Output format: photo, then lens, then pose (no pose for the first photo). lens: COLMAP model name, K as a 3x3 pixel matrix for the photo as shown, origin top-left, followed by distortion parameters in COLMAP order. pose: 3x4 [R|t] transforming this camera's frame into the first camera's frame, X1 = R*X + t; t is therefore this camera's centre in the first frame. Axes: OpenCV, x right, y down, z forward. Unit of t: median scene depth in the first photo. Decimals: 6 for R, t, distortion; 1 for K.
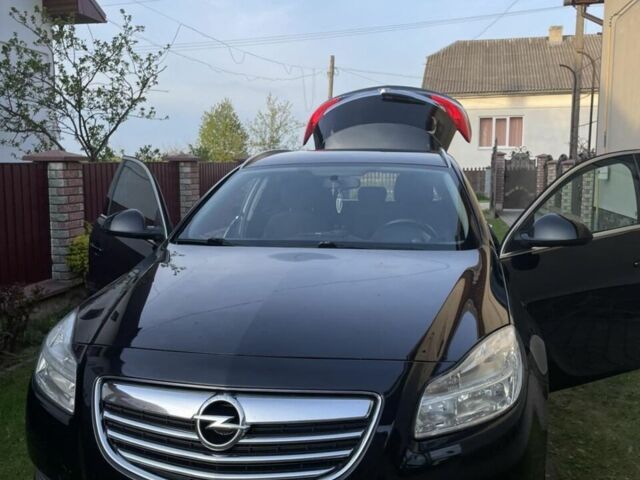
lens RADIAL K [[643.7, 0, 320.2], [0, 643.7, 229.5], [0, 0, 1]] dist [0.117802, -0.197518]
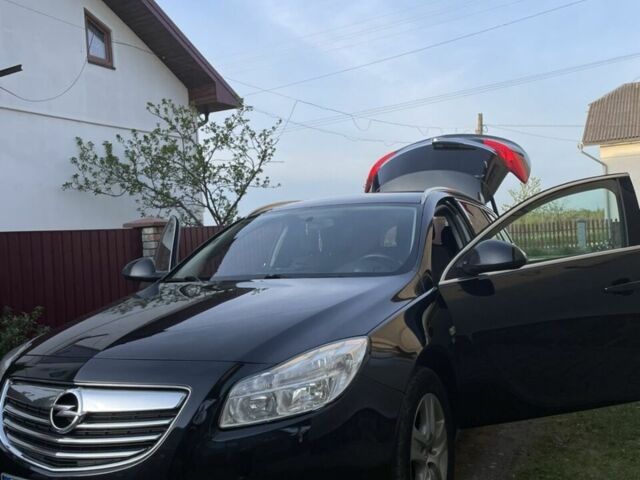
lens RADIAL K [[643.7, 0, 320.2], [0, 643.7, 229.5], [0, 0, 1]] dist [0.117802, -0.197518]
pose [[0.962370, -0.057433, -0.265605, 0.118088], [0.030265, 0.993983, -0.105273, 0.018843], [0.270053, 0.093273, 0.958317, -0.013759]]
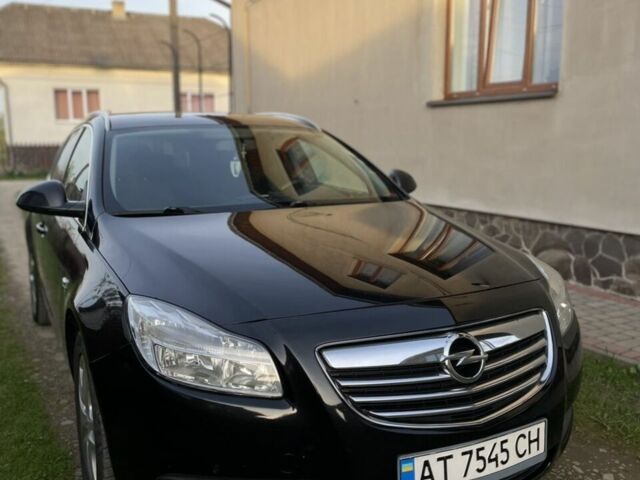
lens RADIAL K [[643.7, 0, 320.2], [0, 643.7, 229.5], [0, 0, 1]] dist [0.117802, -0.197518]
pose [[0.784371, -0.089208, 0.613844, -0.179927], [0.066635, 0.995996, 0.059599, 0.000893], [-0.616703, -0.005844, 0.787174, 0.054861]]
